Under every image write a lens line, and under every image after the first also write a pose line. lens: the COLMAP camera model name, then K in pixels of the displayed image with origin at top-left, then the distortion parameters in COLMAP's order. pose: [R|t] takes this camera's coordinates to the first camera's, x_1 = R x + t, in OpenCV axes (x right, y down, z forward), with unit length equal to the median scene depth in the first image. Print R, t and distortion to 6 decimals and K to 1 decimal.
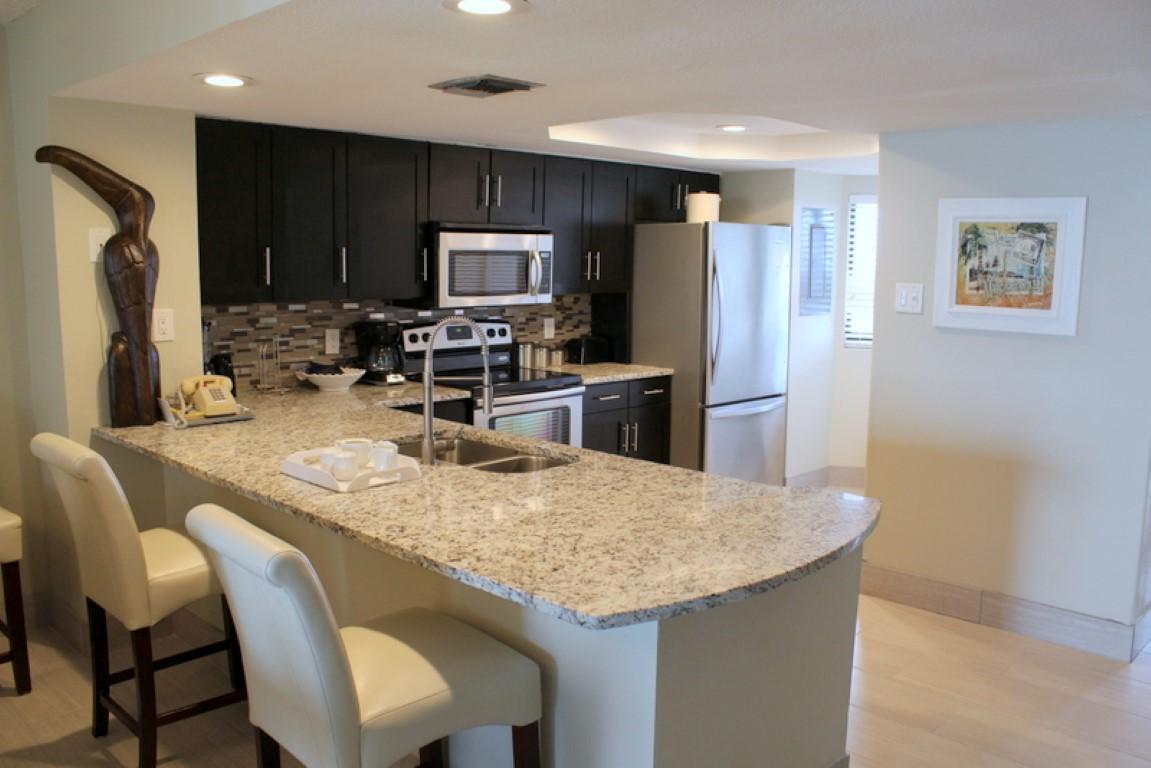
lens RADIAL K [[944.0, 0, 576.6], [0, 944.0, 387.0], [0, 0, 1]] dist [-0.145317, 0.093981]
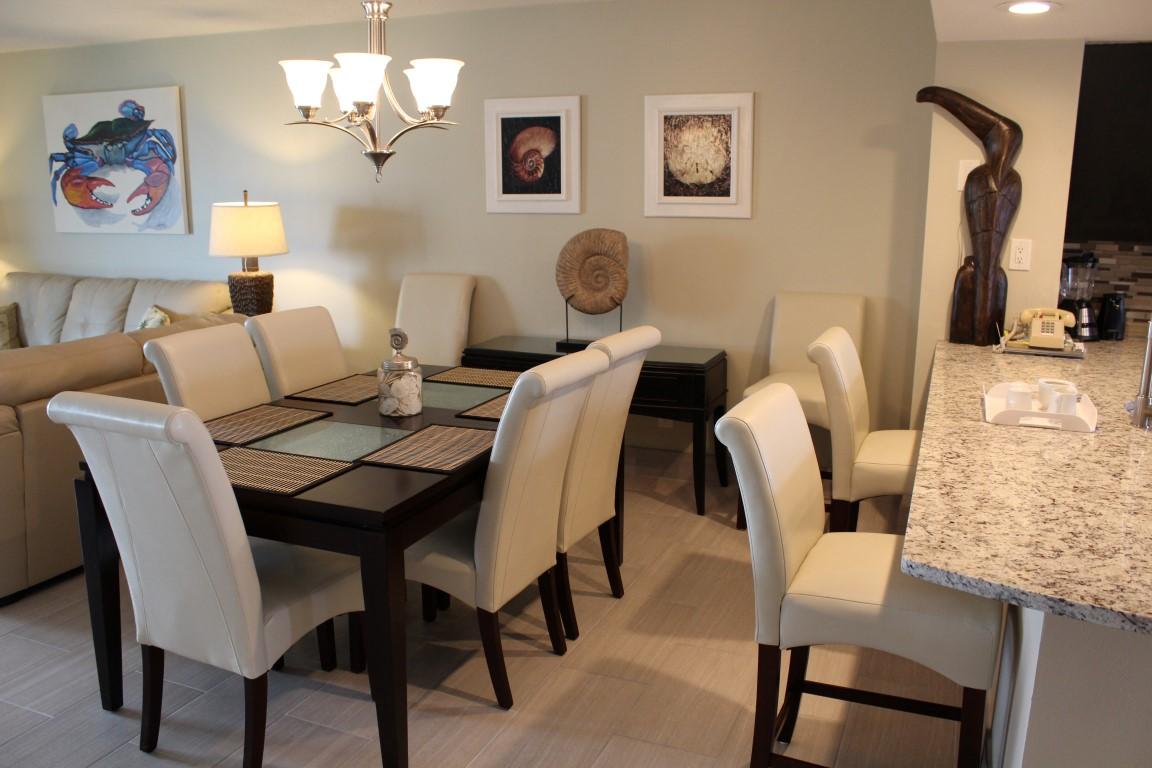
lens RADIAL K [[944.8, 0, 581.7], [0, 944.8, 391.4], [0, 0, 1]] dist [-0.145317, 0.093981]
pose [[0.358732, 0.187983, -0.914316, 0.416029], [-0.131115, 0.979948, 0.150034, -0.007581], [0.924186, 0.066058, 0.376186, 0.202272]]
